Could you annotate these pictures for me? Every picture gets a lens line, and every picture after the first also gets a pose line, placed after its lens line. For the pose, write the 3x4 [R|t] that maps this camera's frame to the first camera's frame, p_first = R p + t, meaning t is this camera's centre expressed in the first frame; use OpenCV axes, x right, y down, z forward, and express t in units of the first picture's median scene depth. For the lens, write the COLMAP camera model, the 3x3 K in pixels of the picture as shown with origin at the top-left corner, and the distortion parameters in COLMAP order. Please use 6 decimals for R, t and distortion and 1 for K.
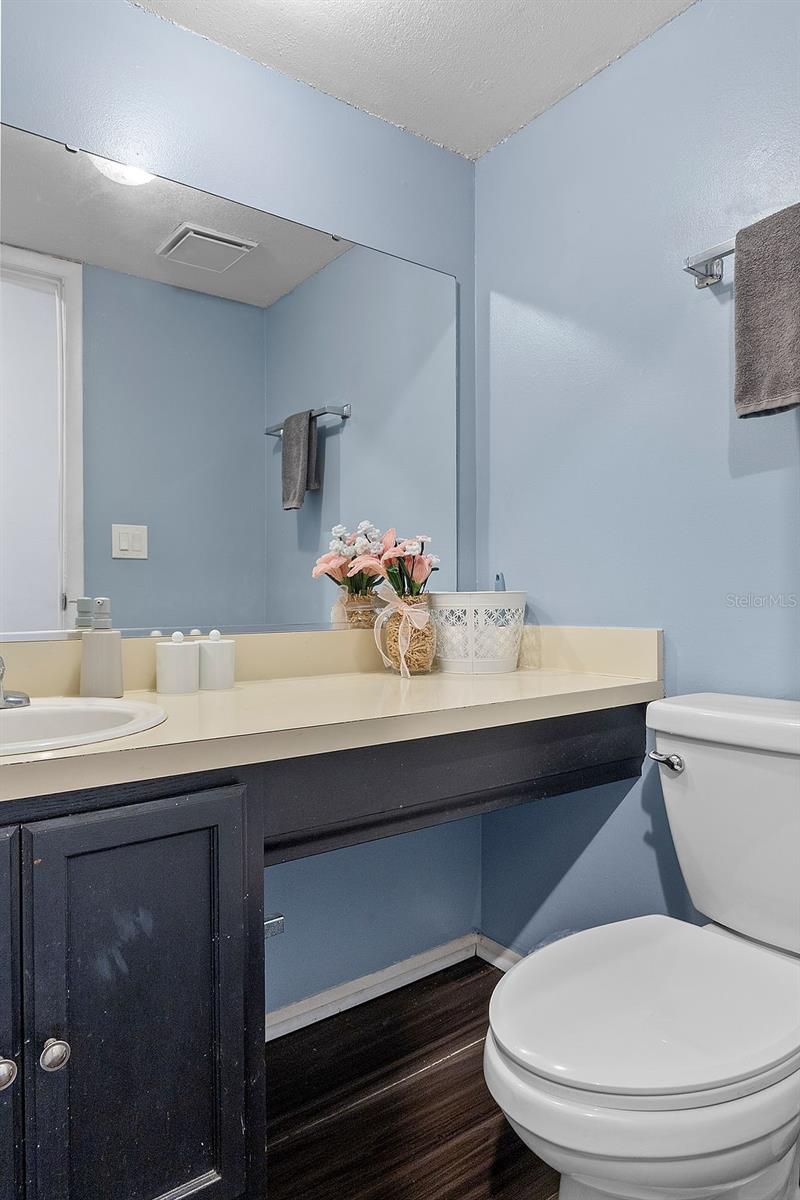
lens RADIAL K [[725.8, 0, 393.6], [0, 725.8, 593.8], [0, 0, 1]] dist [0.013722, -0.010593]
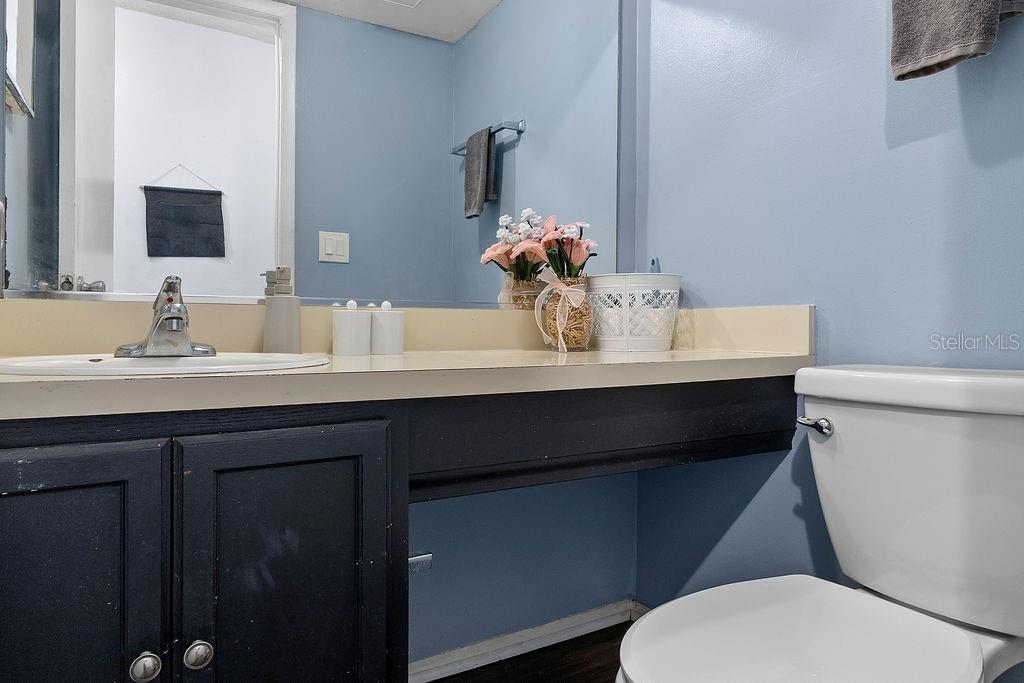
lens RADIAL K [[619.4, 0, 511.3], [0, 619.4, 329.4], [0, 0, 1]] dist [0.013722, -0.010593]
pose [[0.993141, 0.010643, -0.116441, 0.046710], [-0.010934, 0.999938, -0.001862, 0.083842], [0.116414, 0.003122, 0.993196, 0.081802]]
